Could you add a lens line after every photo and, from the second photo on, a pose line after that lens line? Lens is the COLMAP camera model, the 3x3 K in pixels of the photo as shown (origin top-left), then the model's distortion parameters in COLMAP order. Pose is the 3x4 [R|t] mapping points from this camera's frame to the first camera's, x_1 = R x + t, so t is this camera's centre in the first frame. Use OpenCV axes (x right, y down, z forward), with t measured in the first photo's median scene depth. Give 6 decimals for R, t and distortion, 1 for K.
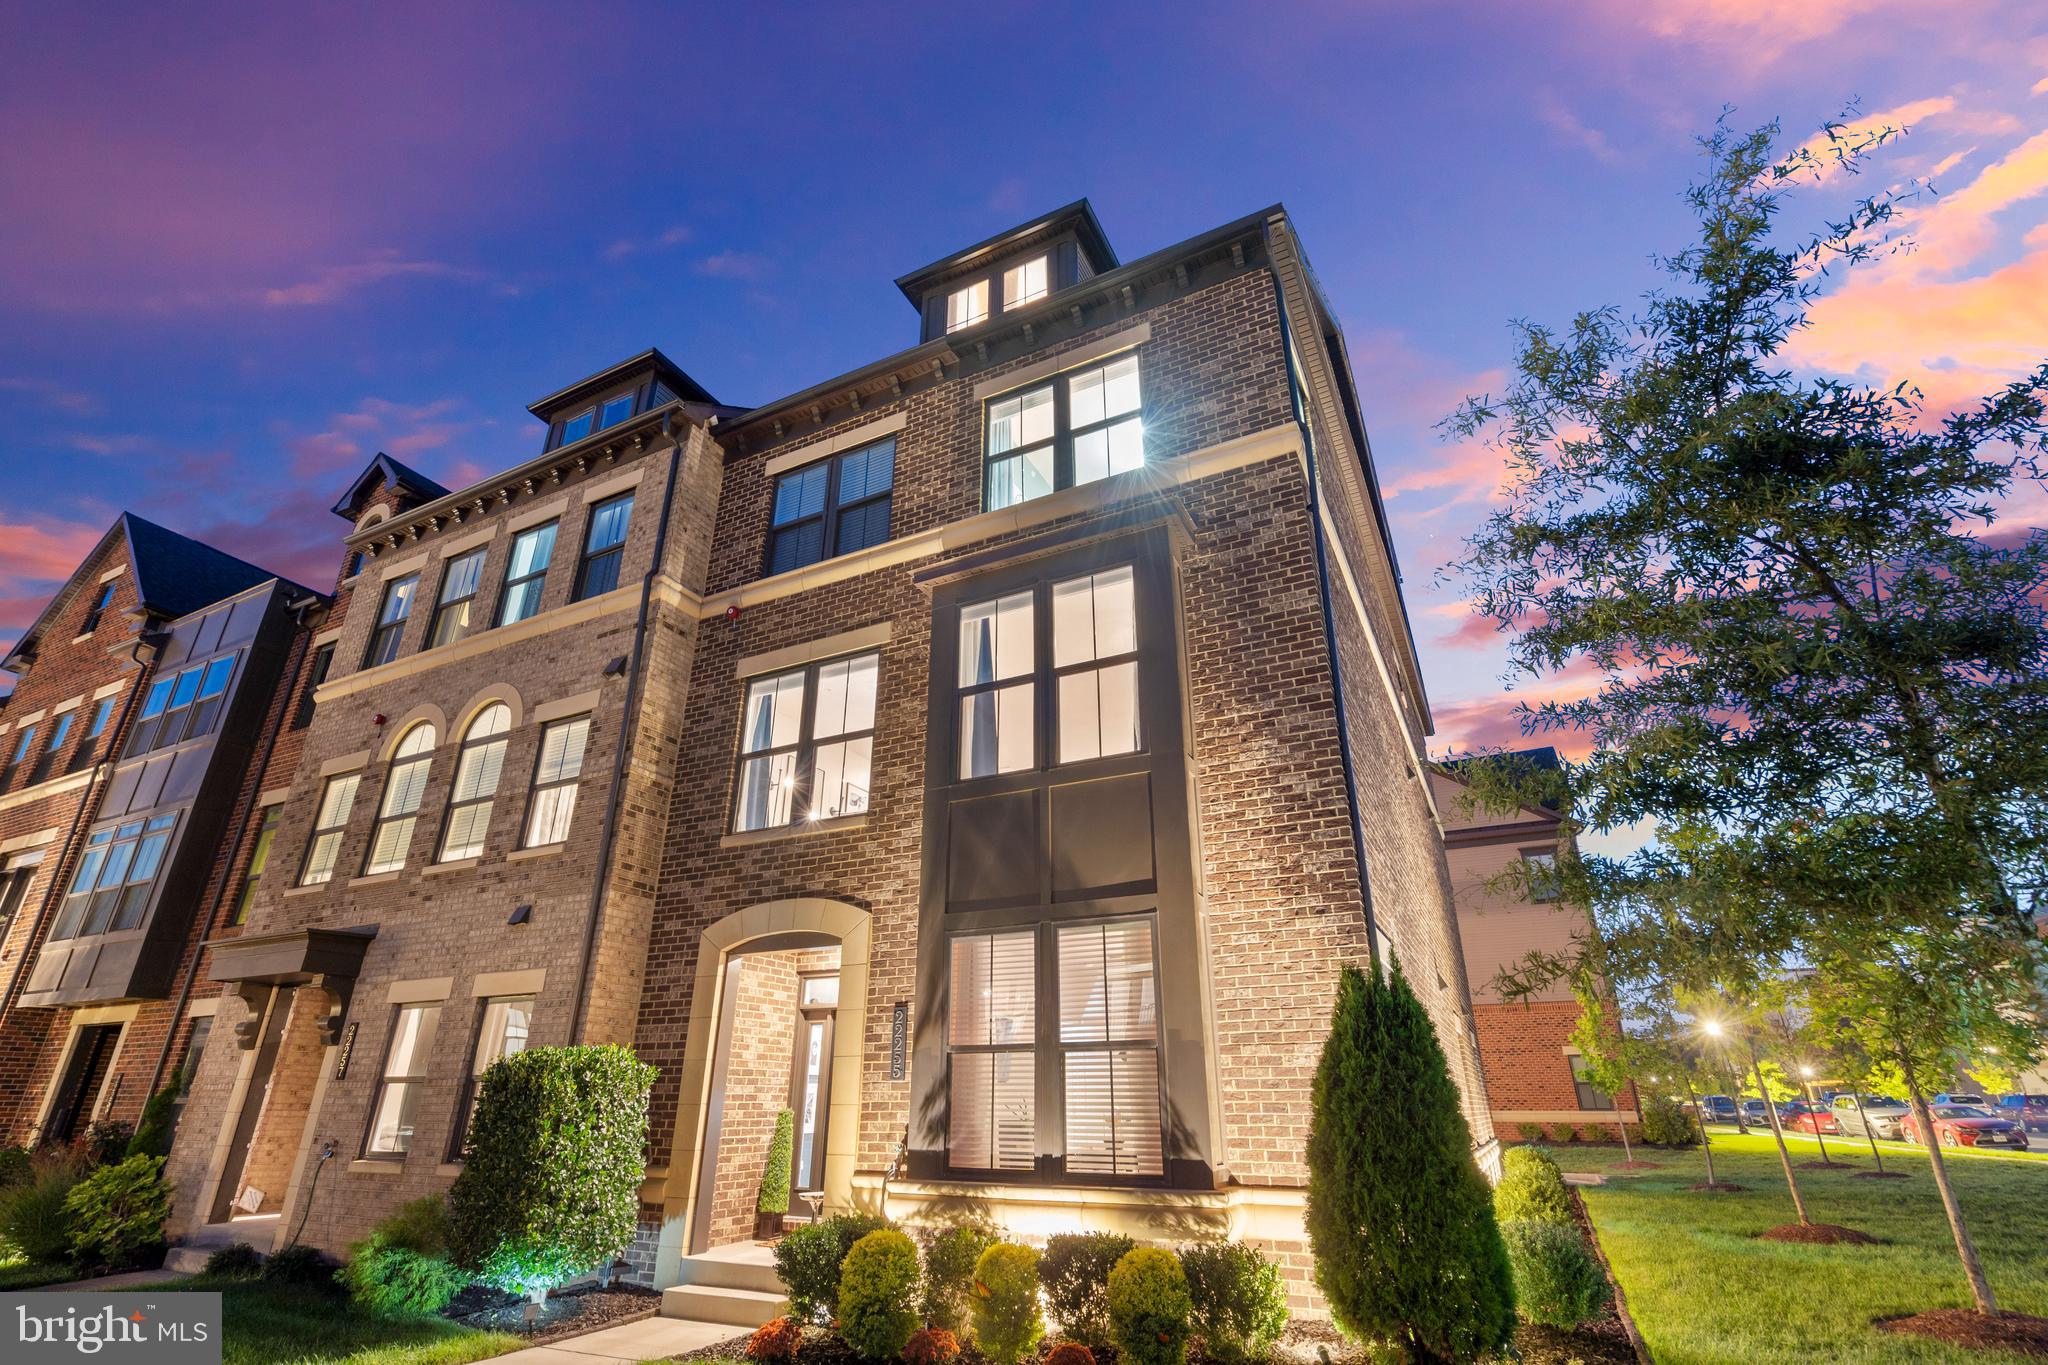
lens RADIAL K [[944.4, 0, 1025.2], [0, 944.4, 688.1], [0, 0, 1]] dist [-0.005330, 0.000385]
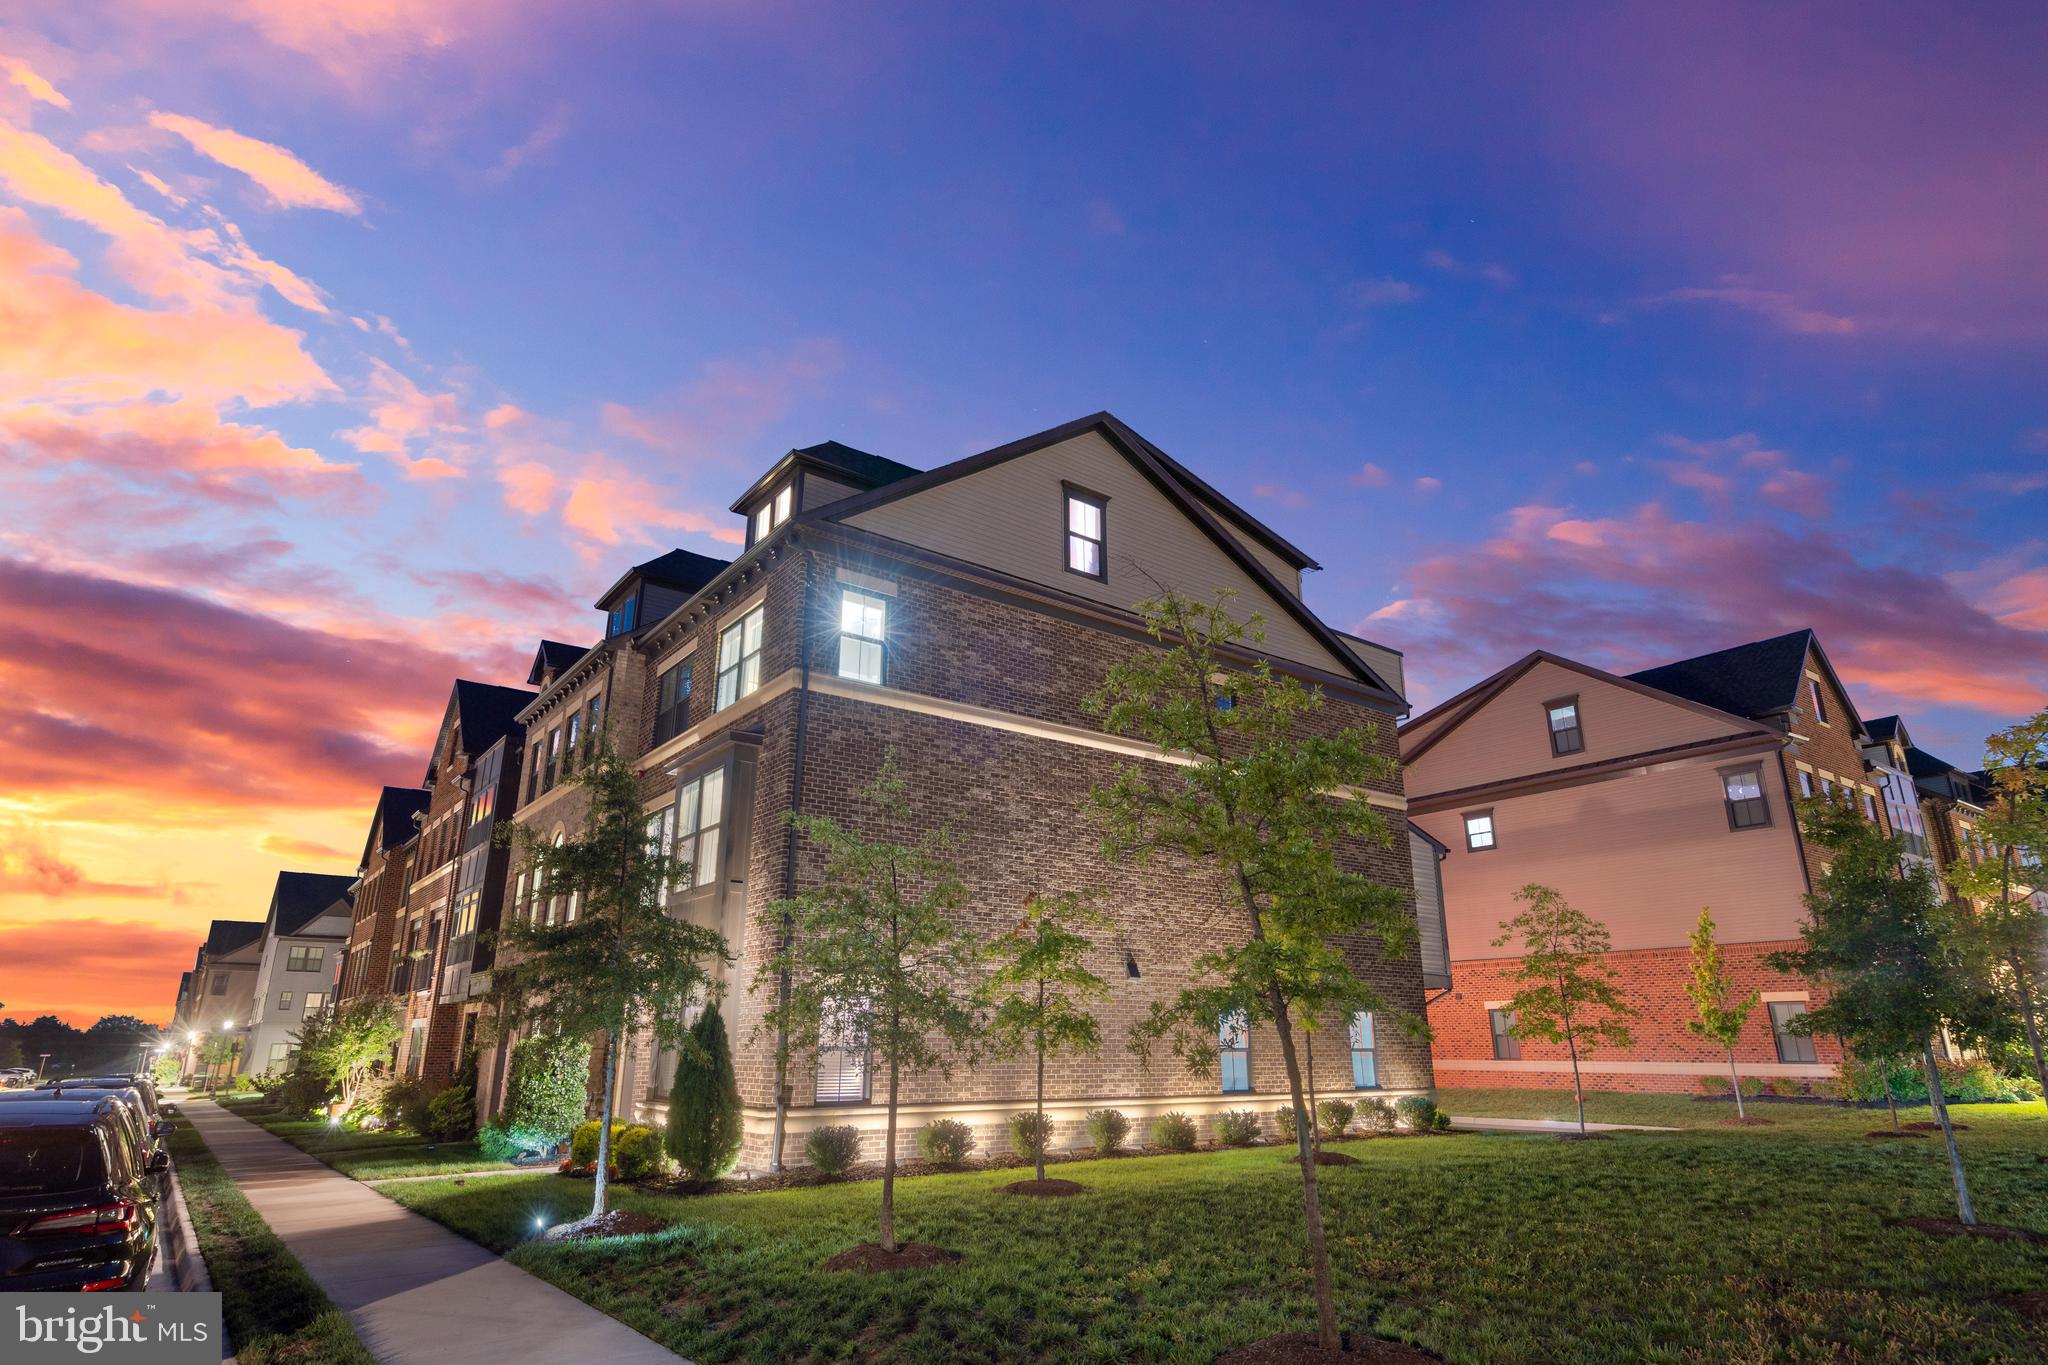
lens RADIAL K [[1124.9, 0, 1025.2], [0, 1124.9, 683.1], [0, 0, 1]] dist [-0.001216, 0.000356]
pose [[0.894222, -0.137692, -0.425920, 1.025560], [0.181935, 0.981175, 0.064778, -0.214649], [0.408983, -0.135416, 0.902439, -0.422042]]
